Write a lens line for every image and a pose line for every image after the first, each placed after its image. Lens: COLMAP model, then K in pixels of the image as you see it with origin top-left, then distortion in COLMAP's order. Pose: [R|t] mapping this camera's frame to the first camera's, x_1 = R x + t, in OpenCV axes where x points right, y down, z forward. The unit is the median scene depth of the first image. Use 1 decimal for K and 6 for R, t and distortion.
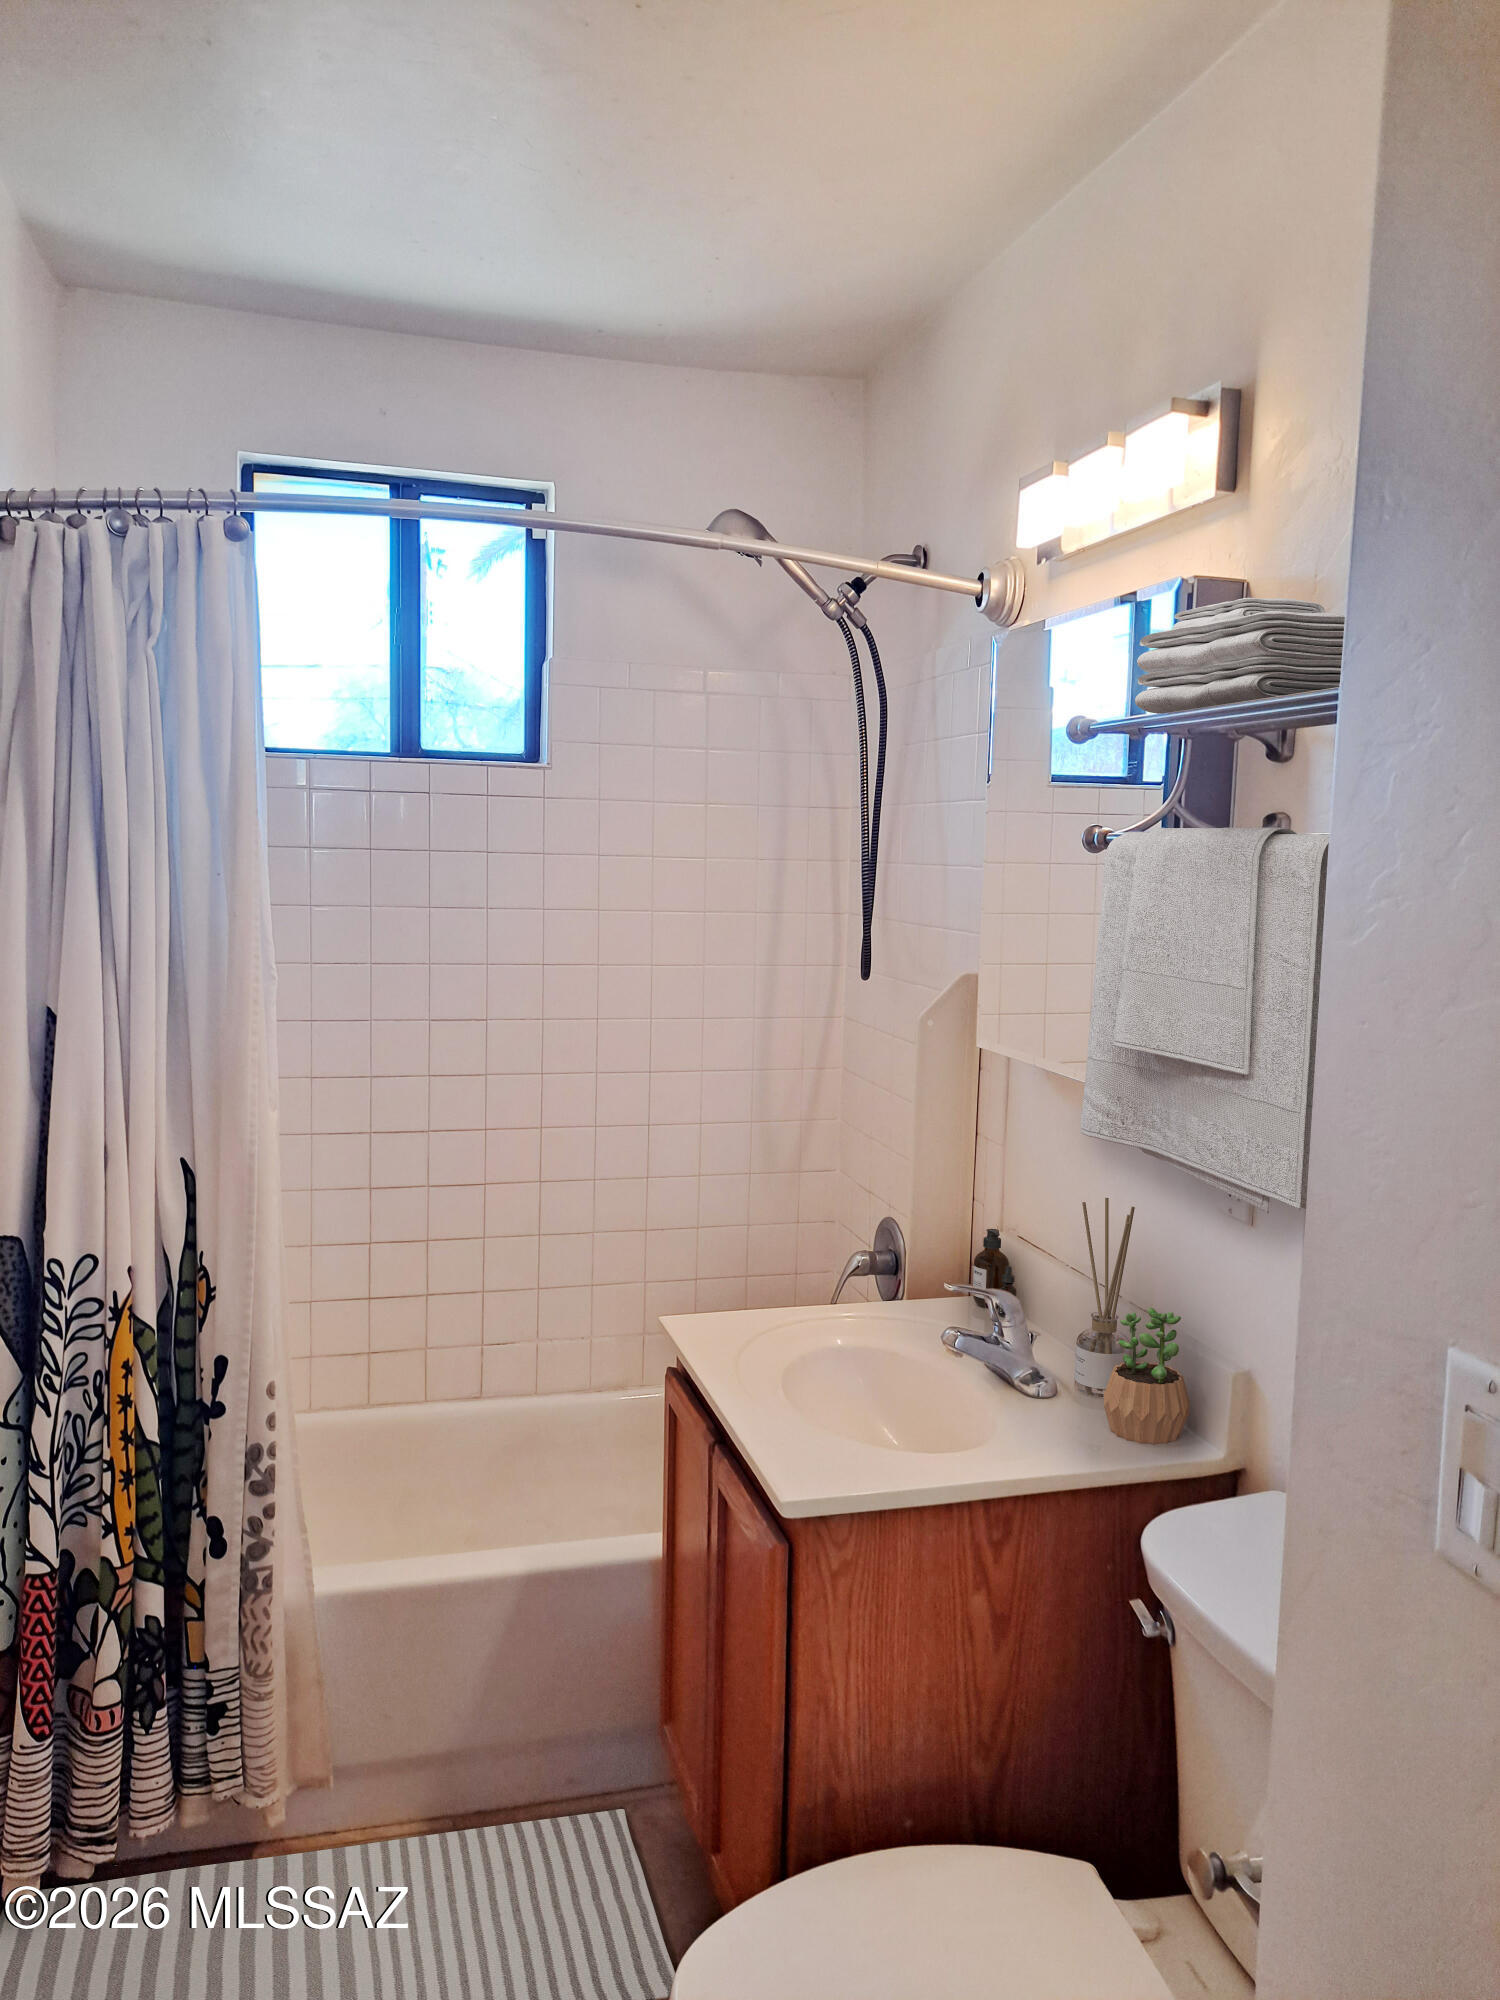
lens RADIAL K [[1468.9, 0, 750.0], [0, 1468.9, 1000.0], [0, 0, 1]] dist [0.001269, 0.025564]
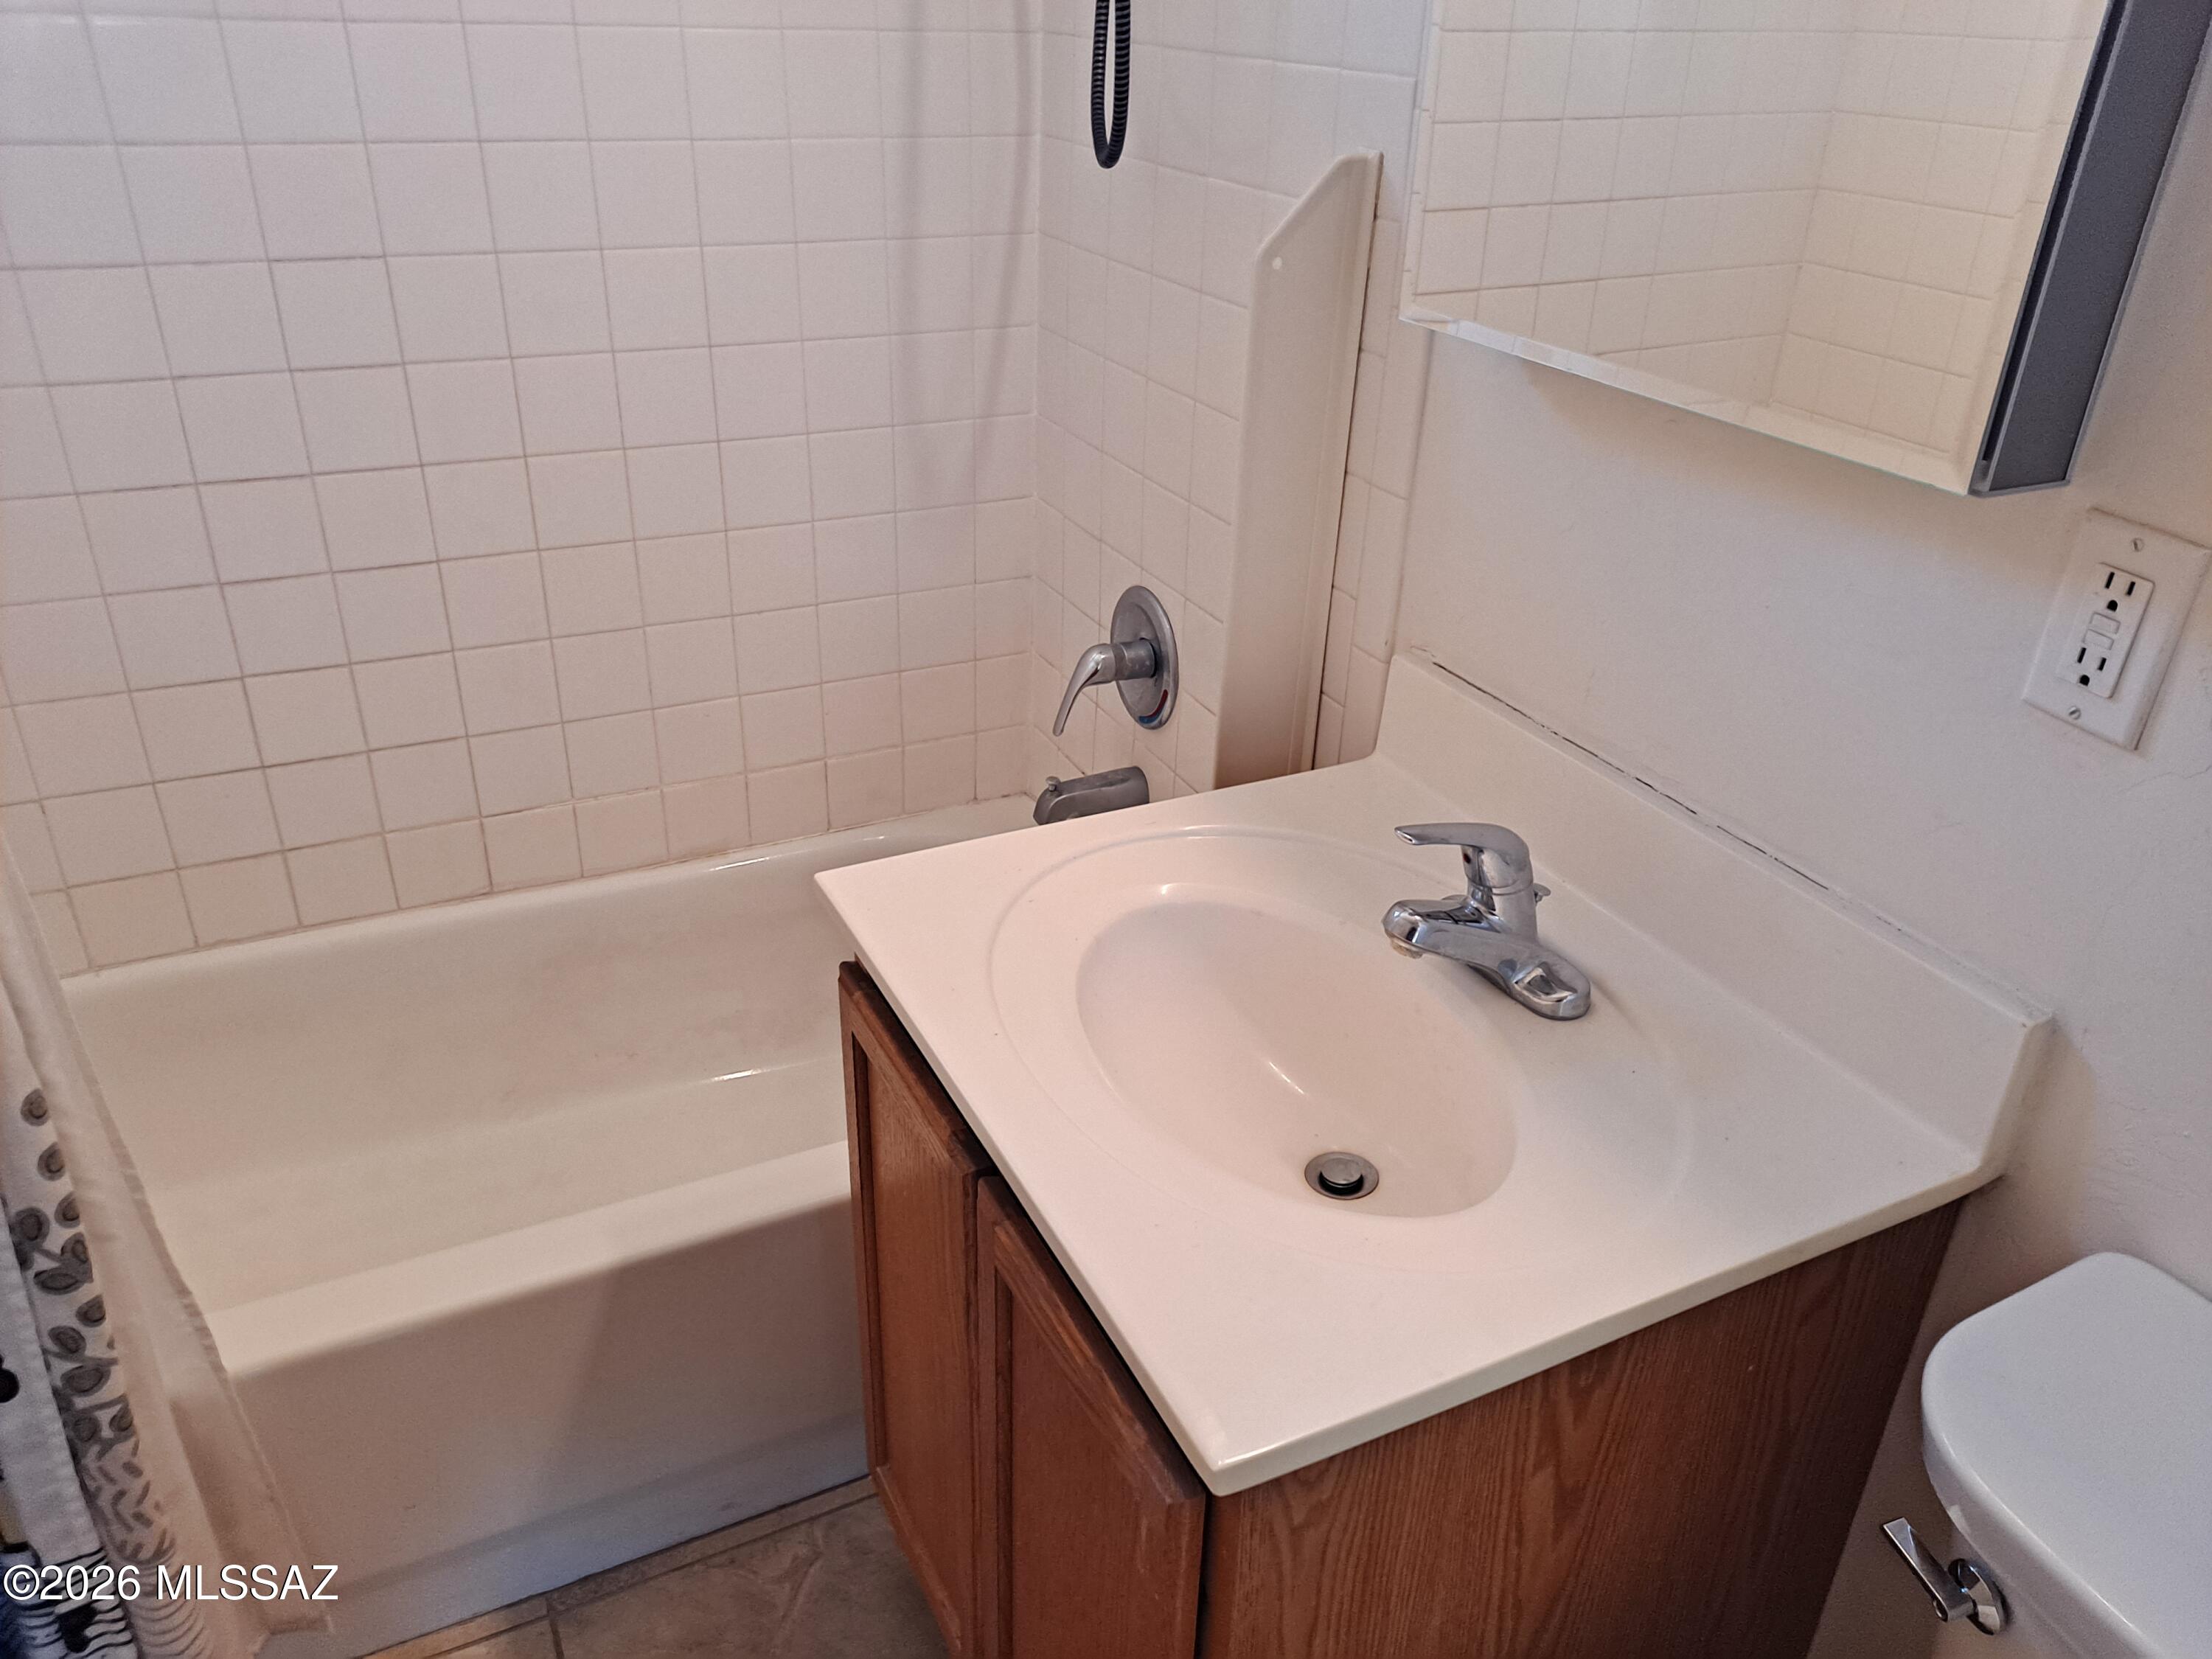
lens RADIAL K [[1624.6, 0, 1106.0], [0, 1624.6, 829.5], [0, 0, 1]] dist [0.001269, 0.025564]
pose [[0.981178, -0.088372, 0.171697, -0.060184], [0.015643, 0.922591, 0.385462, -0.025756], [-0.192470, -0.375521, 0.906609, 0.473738]]
